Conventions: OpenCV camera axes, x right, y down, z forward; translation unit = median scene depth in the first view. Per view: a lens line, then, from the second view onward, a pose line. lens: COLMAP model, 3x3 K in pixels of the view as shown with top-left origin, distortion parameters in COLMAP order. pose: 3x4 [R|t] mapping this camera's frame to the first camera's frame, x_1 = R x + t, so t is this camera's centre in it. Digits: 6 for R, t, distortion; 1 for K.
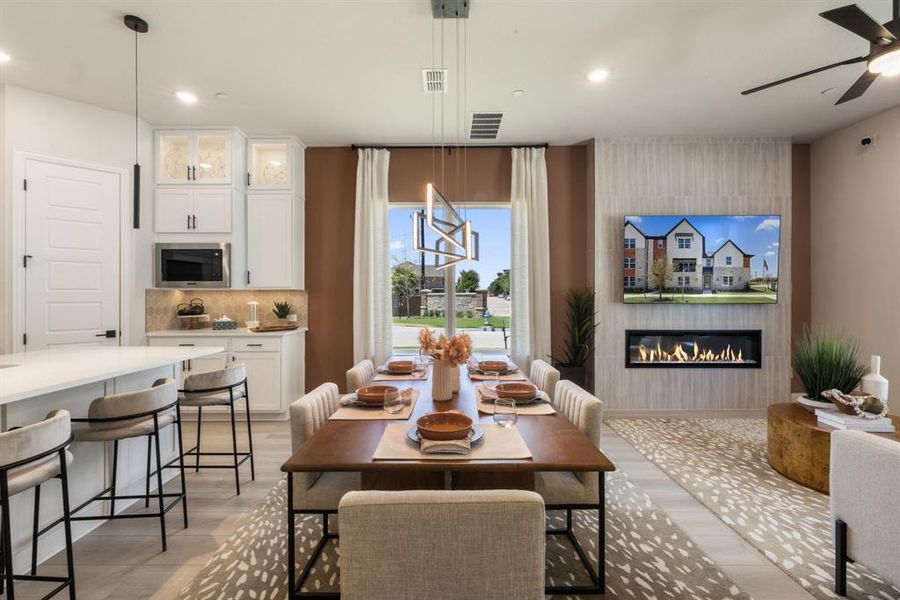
lens RADIAL K [[392.9, 0, 449.4], [0, 392.9, 295.9], [0, 0, 1]] dist [-0.000968, 0.001684]
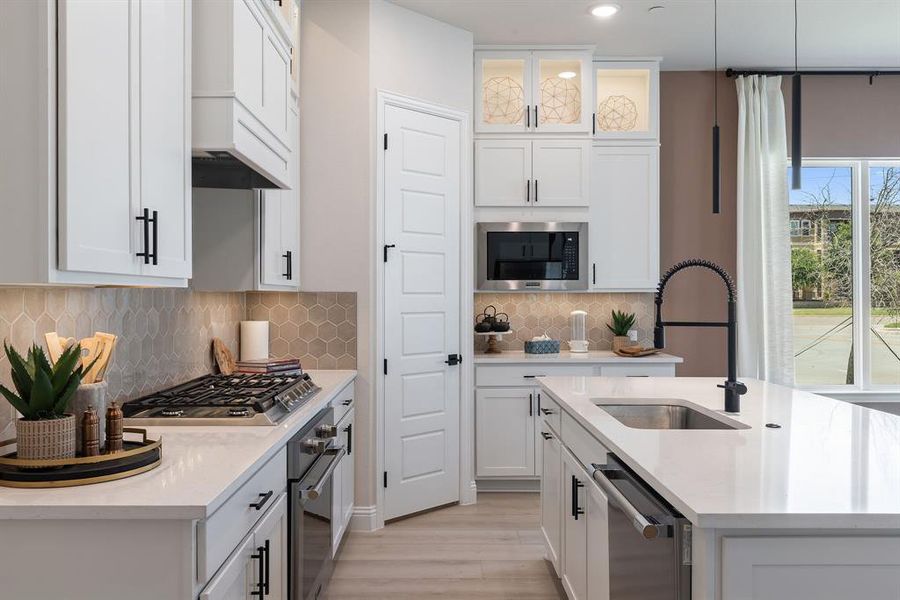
lens RADIAL K [[715.1, 0, 447.2], [0, 715.1, 302.7], [0, 0, 1]] dist [-0.002593, -0.008648]
pose [[0.999955, -0.001042, 0.009461, -0.888896], [0.000931, 0.999930, 0.011754, -0.015446], [-0.009472, -0.011745, 0.999886, -0.222692]]
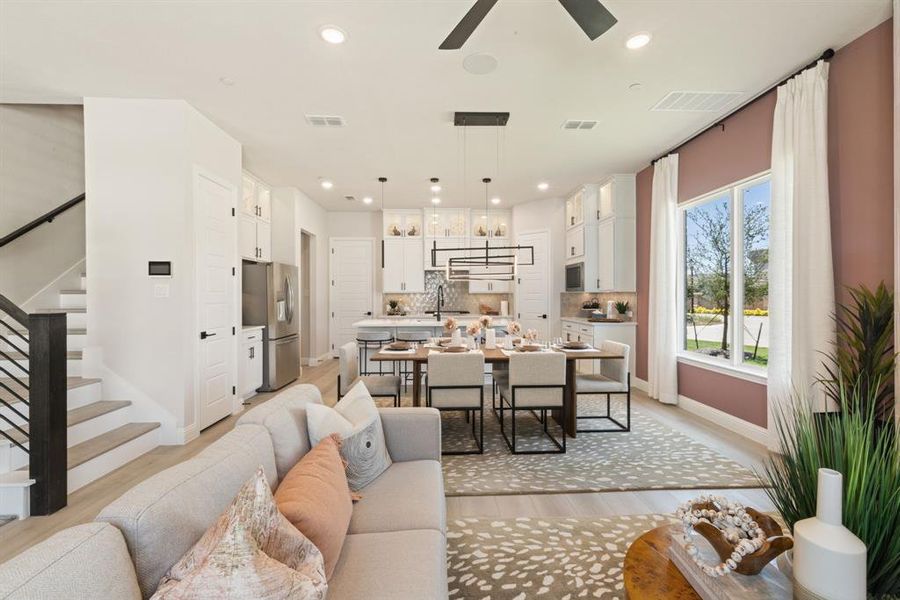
lens RADIAL K [[392.9, 0, 443.6], [0, 392.9, 293.2], [0, 0, 1]] dist [-0.000968, 0.001684]
pose [[0.026775, -0.006245, -0.999622, 1.039738], [0.004271, 0.999972, -0.006133, -0.006214], [0.999632, -0.004105, 0.026801, 0.463709]]
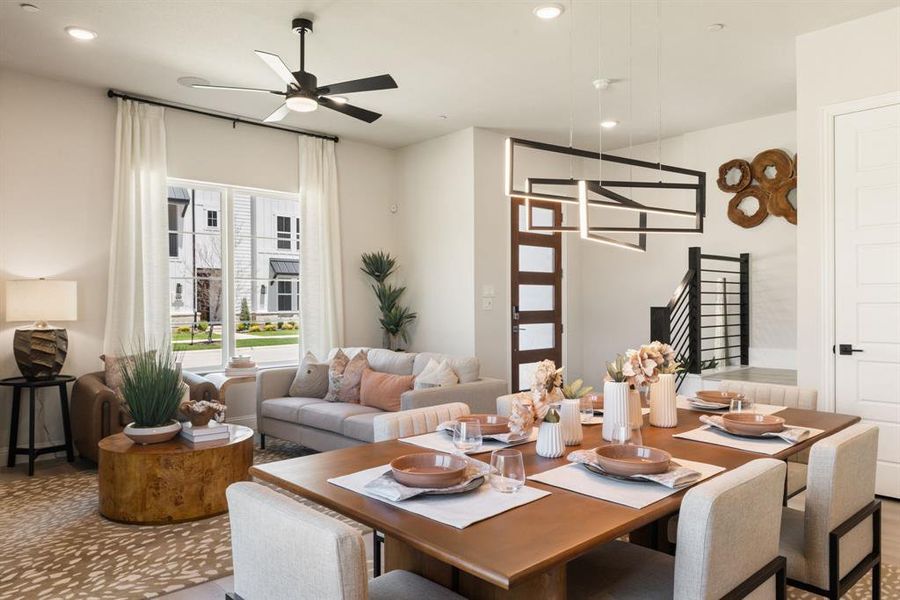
lens RADIAL K [[620.2, 0, 446.3], [0, 620.2, 302.8], [0, 0, 1]] dist [-0.000541, -0.010781]
pose [[-0.683643, 0.004628, 0.729802, -0.323375], [0.005060, 0.999986, -0.001602, 0.010980], [-0.729799, 0.002597, -0.683657, 1.123370]]
